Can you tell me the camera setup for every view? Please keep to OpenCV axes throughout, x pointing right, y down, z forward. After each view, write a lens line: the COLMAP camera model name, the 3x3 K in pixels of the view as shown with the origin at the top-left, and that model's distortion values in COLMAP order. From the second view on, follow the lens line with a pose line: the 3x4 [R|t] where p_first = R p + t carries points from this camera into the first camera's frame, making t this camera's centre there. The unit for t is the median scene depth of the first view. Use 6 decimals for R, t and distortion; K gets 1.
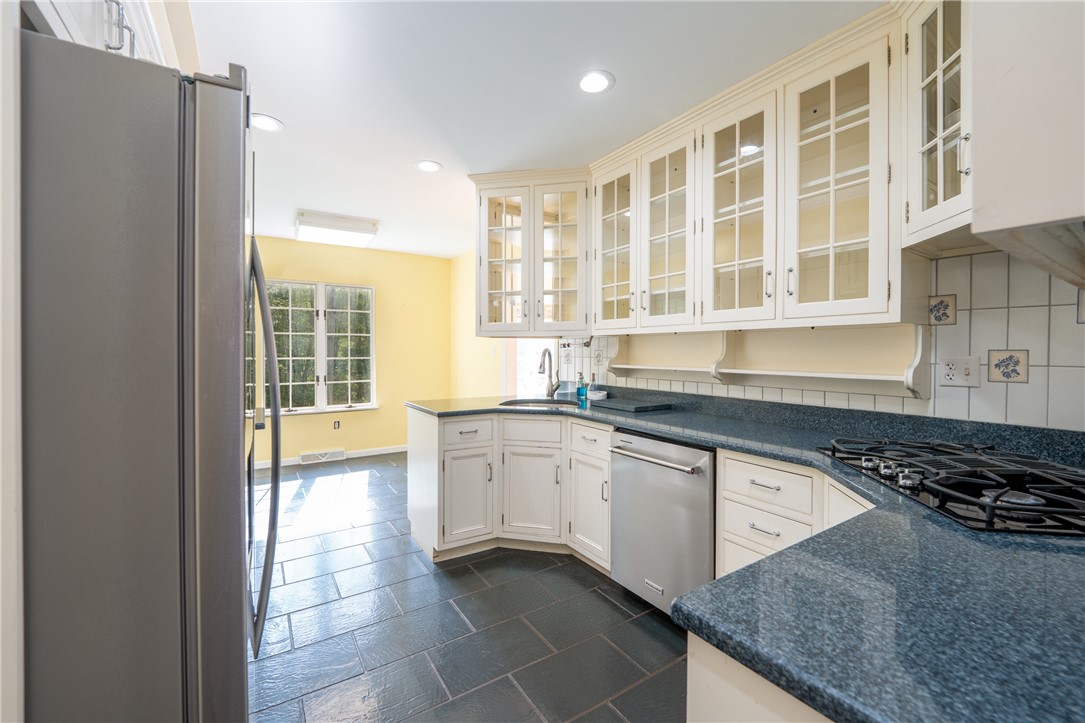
lens RADIAL K [[444.7, 0, 544.6], [0, 444.7, 353.6], [0, 0, 1]] dist [-0.009838, 0.000054]
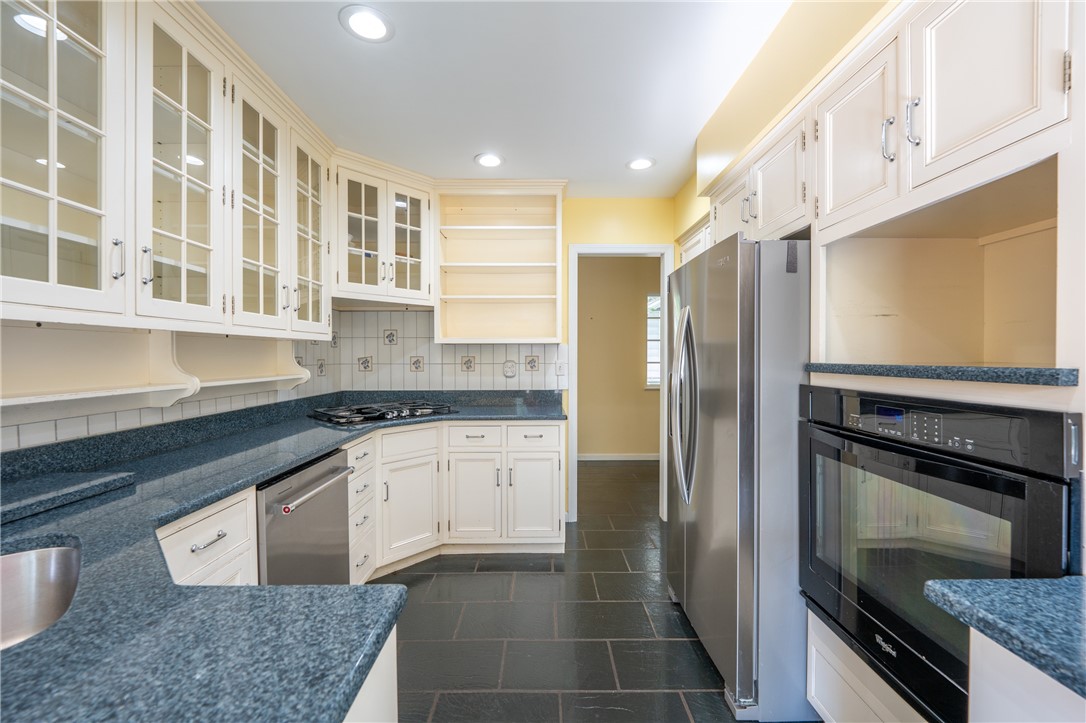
lens RADIAL K [[445.1, 0, 545.1], [0, 445.1, 353.6], [0, 0, 1]] dist [-0.009838, 0.000054]
pose [[-0.841711, 0.001032, 0.539927, -0.537864], [0.003911, 0.999984, 0.004187, -0.018369], [-0.539914, 0.005636, -0.841702, 1.373414]]
